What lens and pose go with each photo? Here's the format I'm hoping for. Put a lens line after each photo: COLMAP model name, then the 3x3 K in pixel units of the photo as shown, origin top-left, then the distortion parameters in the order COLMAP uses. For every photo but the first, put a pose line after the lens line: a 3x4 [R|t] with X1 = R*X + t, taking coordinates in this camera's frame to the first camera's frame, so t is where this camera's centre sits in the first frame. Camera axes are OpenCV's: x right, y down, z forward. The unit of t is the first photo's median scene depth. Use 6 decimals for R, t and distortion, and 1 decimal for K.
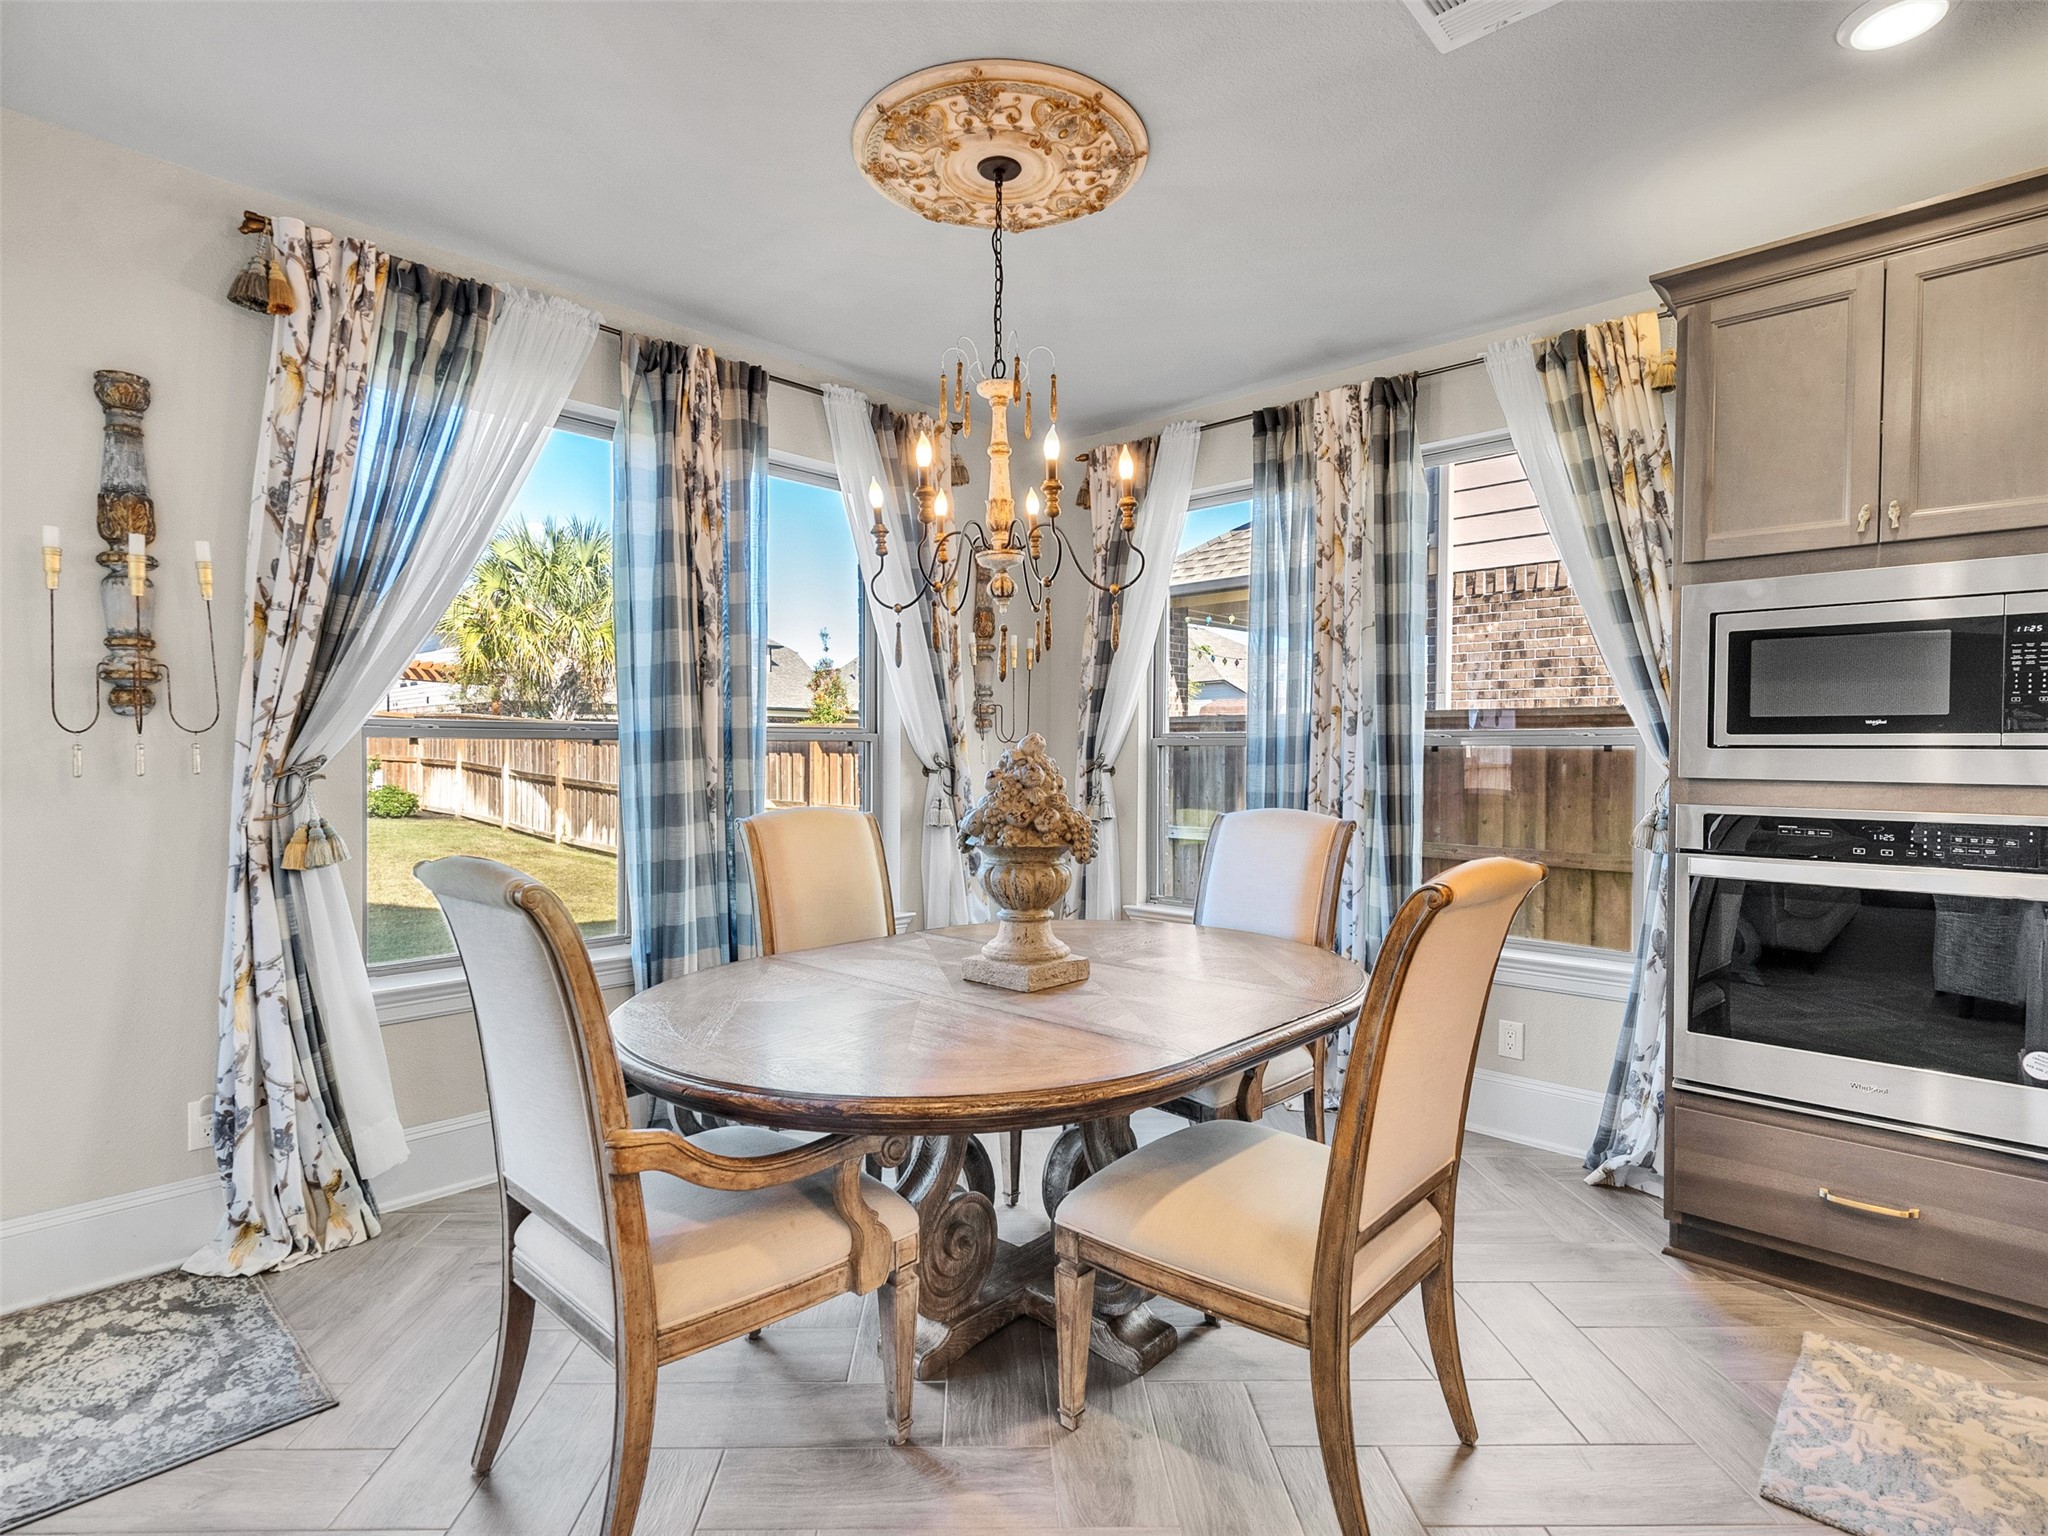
lens RADIAL K [[1041.0, 0, 1023.6], [0, 1041.0, 764.2], [0, 0, 1]] dist [-0.004047, 0.001129]
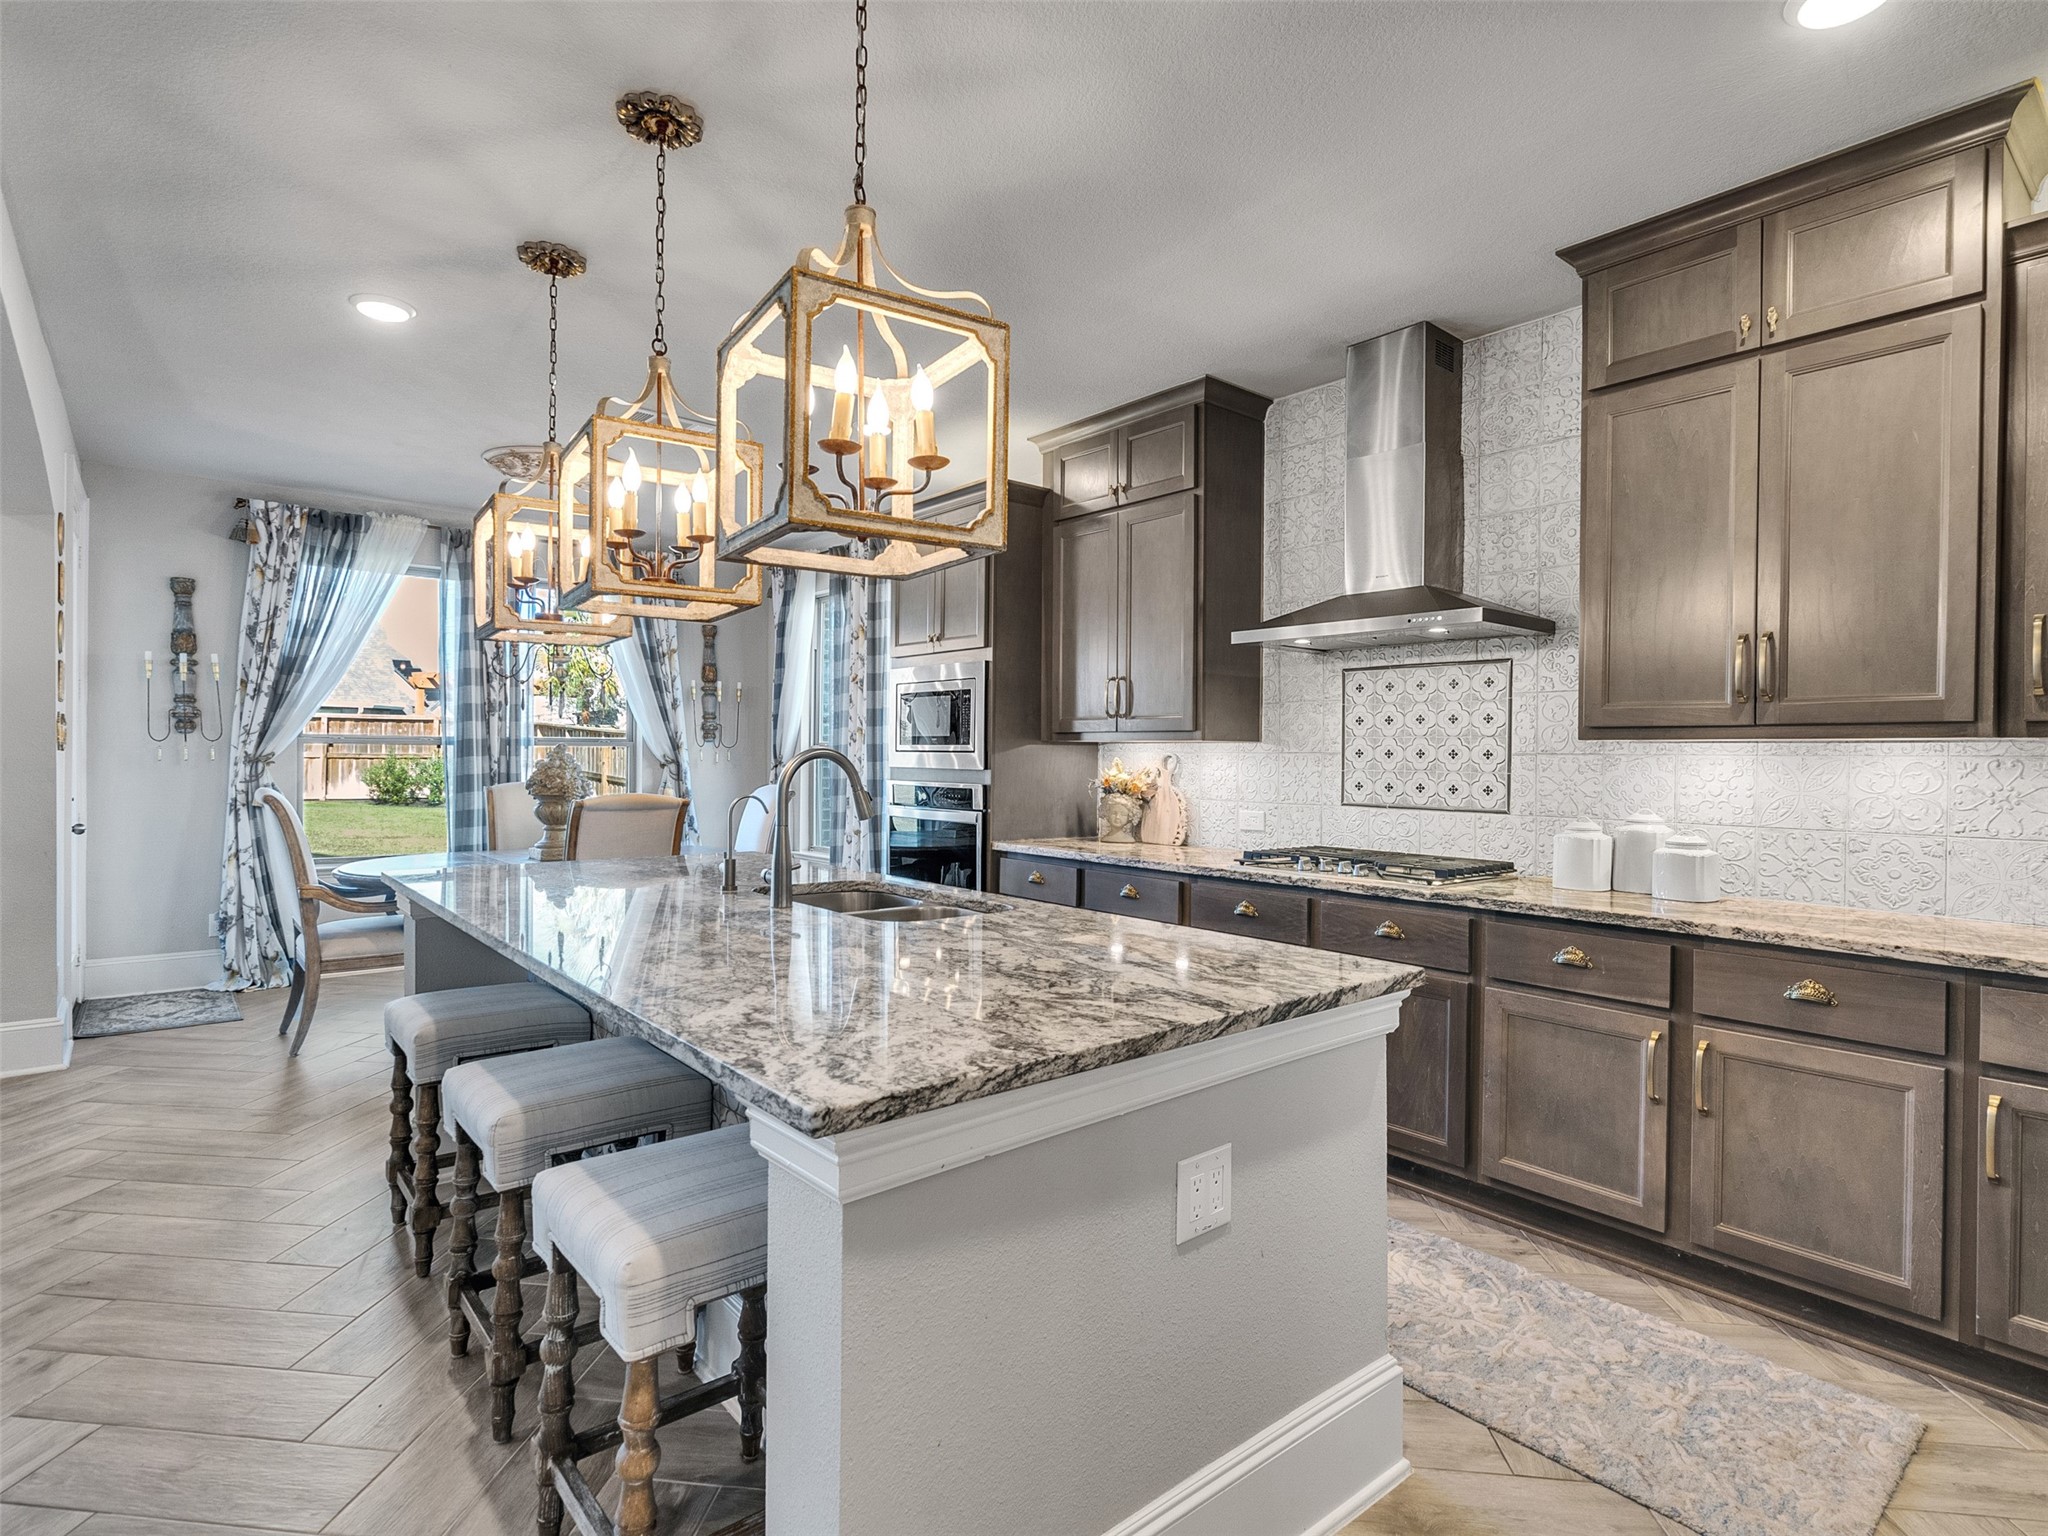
lens RADIAL K [[1041.0, 0, 1021.3], [0, 1041.0, 763.4], [0, 0, 1]] dist [-0.004047, 0.001129]
pose [[0.992699, 0.006427, -0.120446, 1.086874], [-0.007235, 0.999954, -0.006273, 0.016898], [0.120401, 0.007098, 0.992700, -0.903849]]
